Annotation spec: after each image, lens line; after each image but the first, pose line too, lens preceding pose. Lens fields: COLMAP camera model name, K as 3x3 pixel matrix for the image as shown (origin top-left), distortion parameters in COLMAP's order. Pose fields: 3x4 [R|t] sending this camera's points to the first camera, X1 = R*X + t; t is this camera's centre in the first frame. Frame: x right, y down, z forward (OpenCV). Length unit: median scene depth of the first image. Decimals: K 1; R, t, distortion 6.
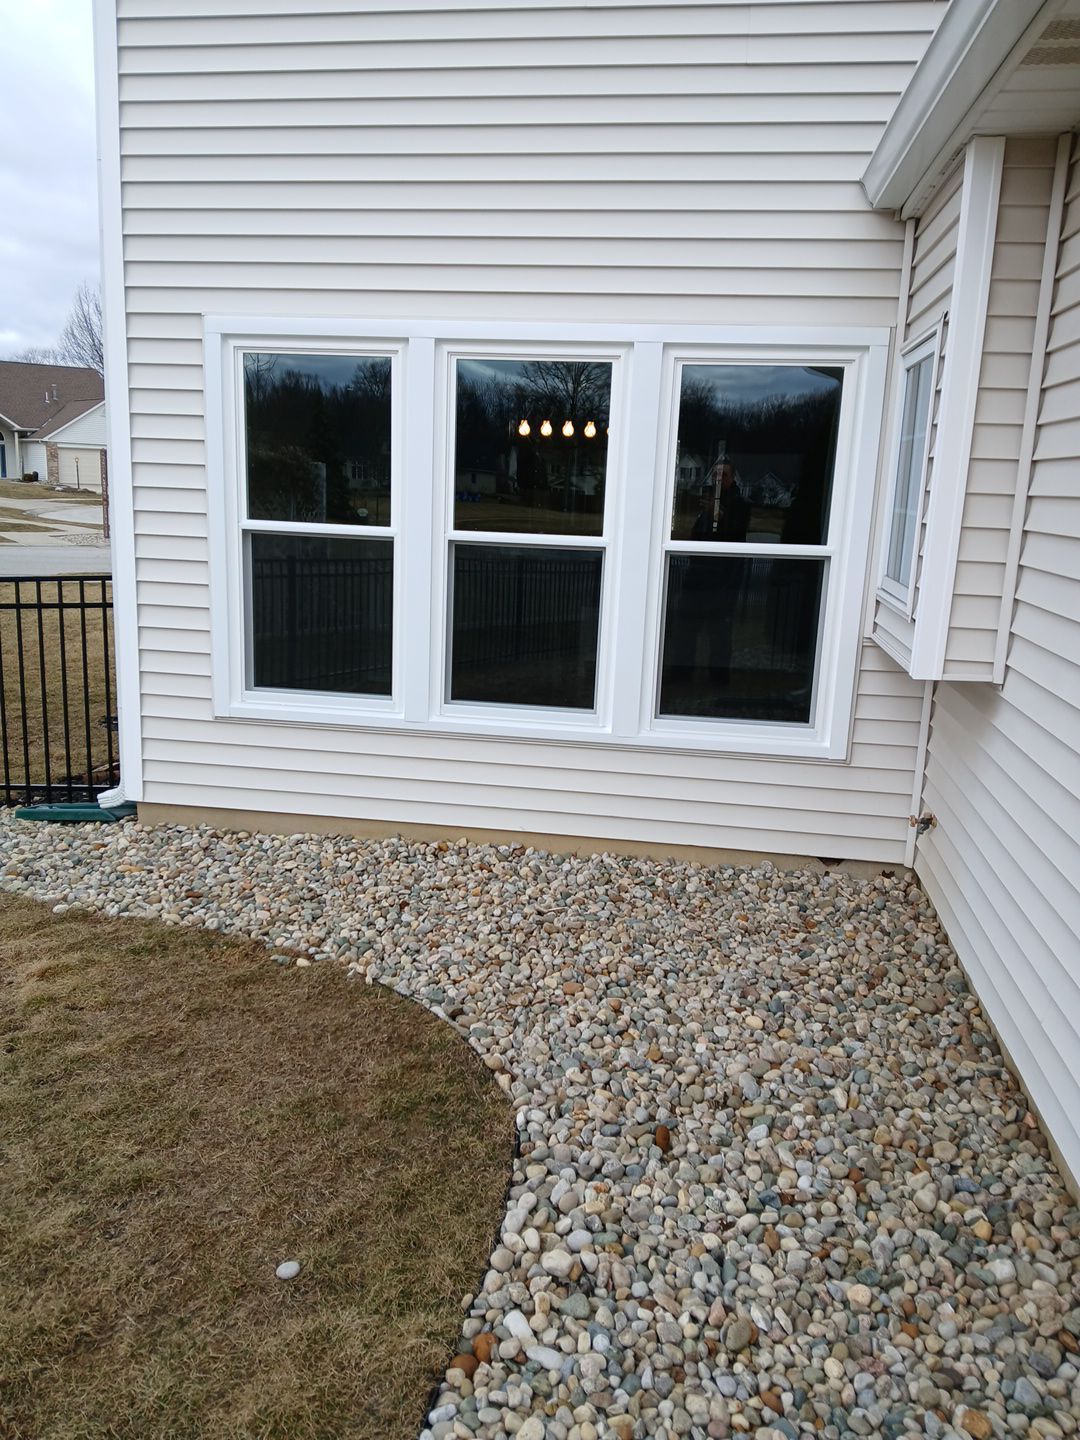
lens RADIAL K [[1121.5, 0, 523.6], [0, 1121.5, 691.4], [0, 0, 1]] dist [0.013962, -0.050237]
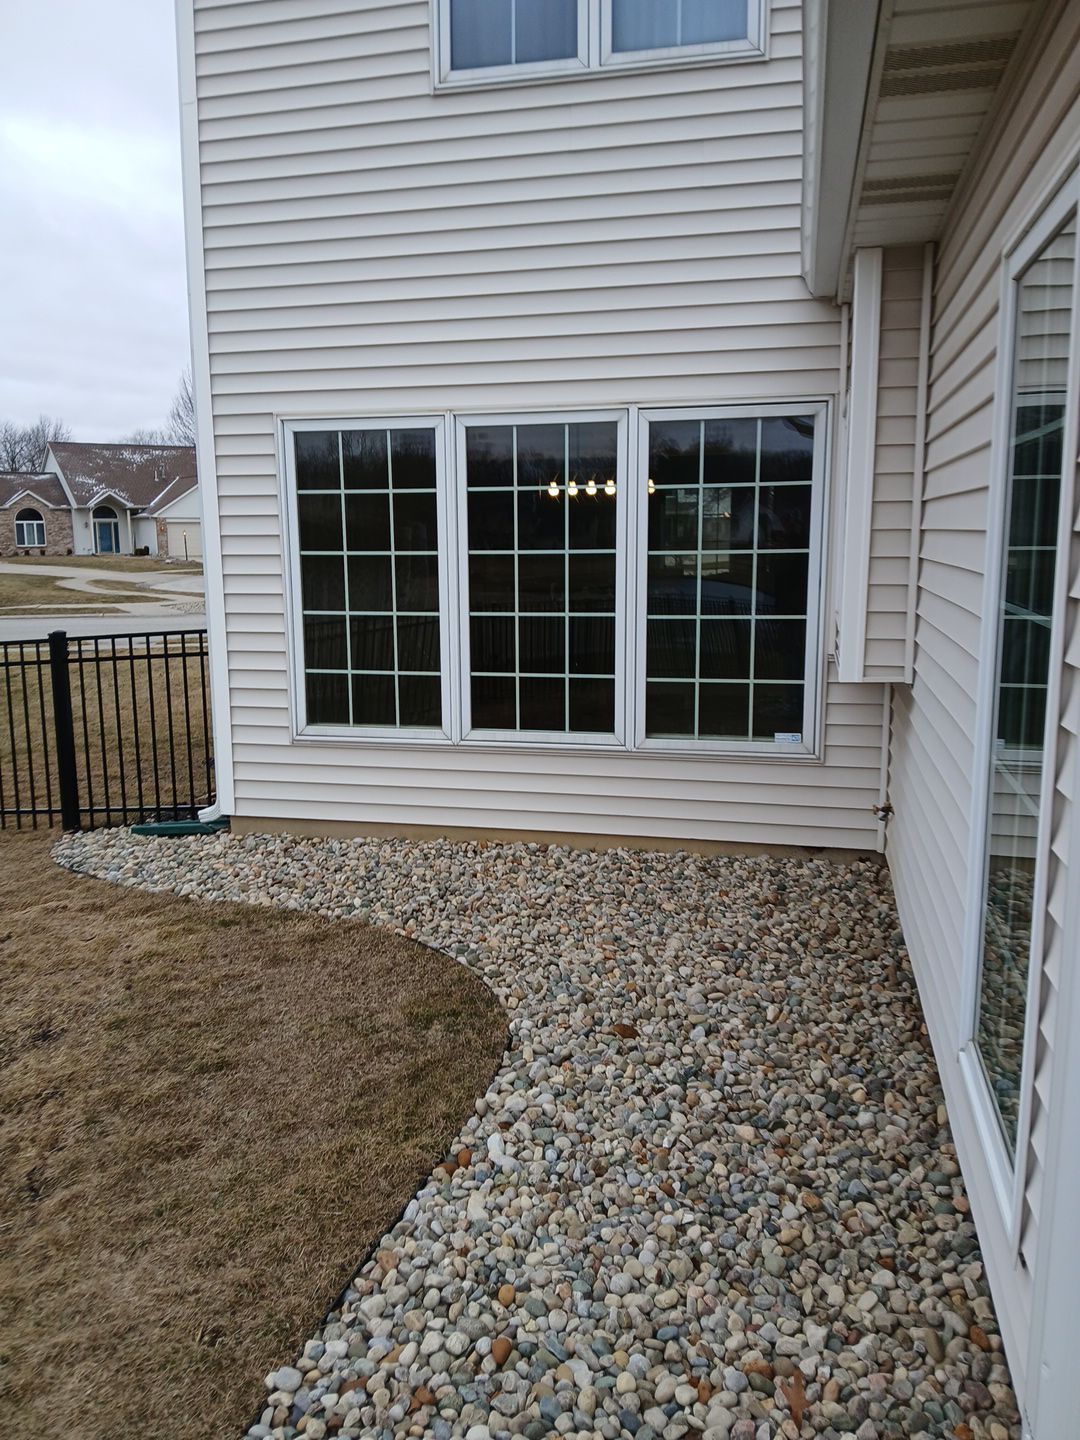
lens RADIAL K [[1121.5, 0, 539.9], [0, 1121.5, 712.1], [0, 0, 1]] dist [0.013962, -0.050237]
pose [[0.996697, -0.029642, -0.075607, 0.105016], [0.027291, 0.999117, -0.031946, 0.047879], [0.076487, 0.029777, 0.996626, -0.226542]]
